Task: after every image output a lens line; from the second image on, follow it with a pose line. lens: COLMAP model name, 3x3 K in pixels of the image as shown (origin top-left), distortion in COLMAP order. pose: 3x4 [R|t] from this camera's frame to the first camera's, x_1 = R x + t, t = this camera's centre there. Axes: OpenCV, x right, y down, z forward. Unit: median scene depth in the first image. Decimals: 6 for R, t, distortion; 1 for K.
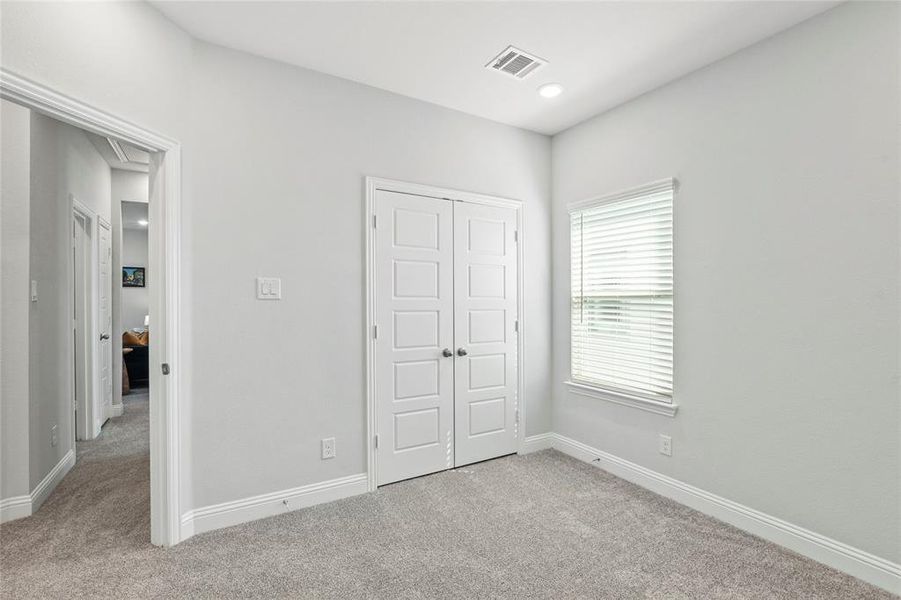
lens RADIAL K [[412.1, 0, 449.0], [0, 412.1, 302.6], [0, 0, 1]] dist [-0.024104, 0.002353]
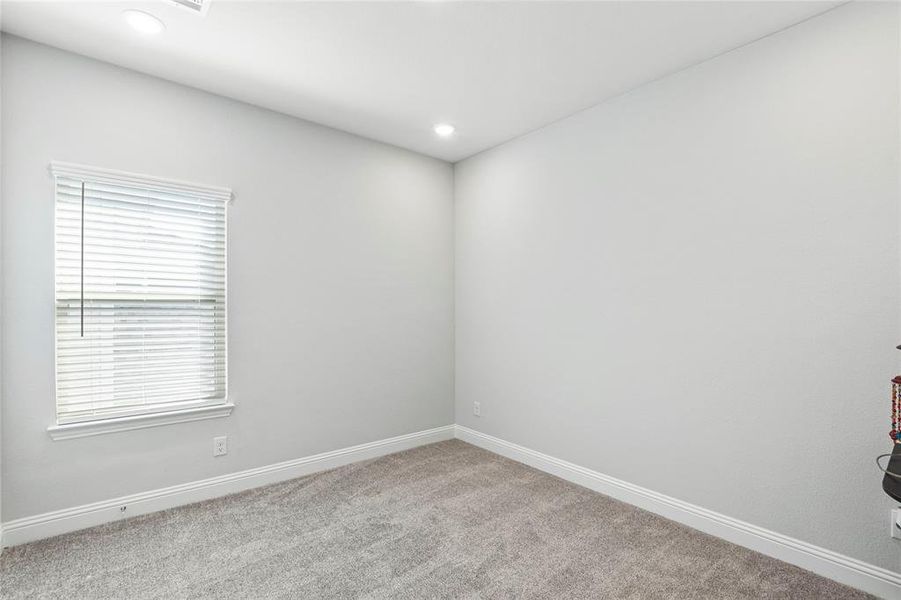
lens RADIAL K [[412.1, 0, 450.2], [0, 412.1, 300.4], [0, 0, 1]] dist [-0.024104, 0.002353]
pose [[-0.142677, 0.004961, 0.989757, -0.555608], [0.000699, 0.999988, -0.004911, -0.011422], [-0.989769, -0.000009, -0.142679, 0.560351]]
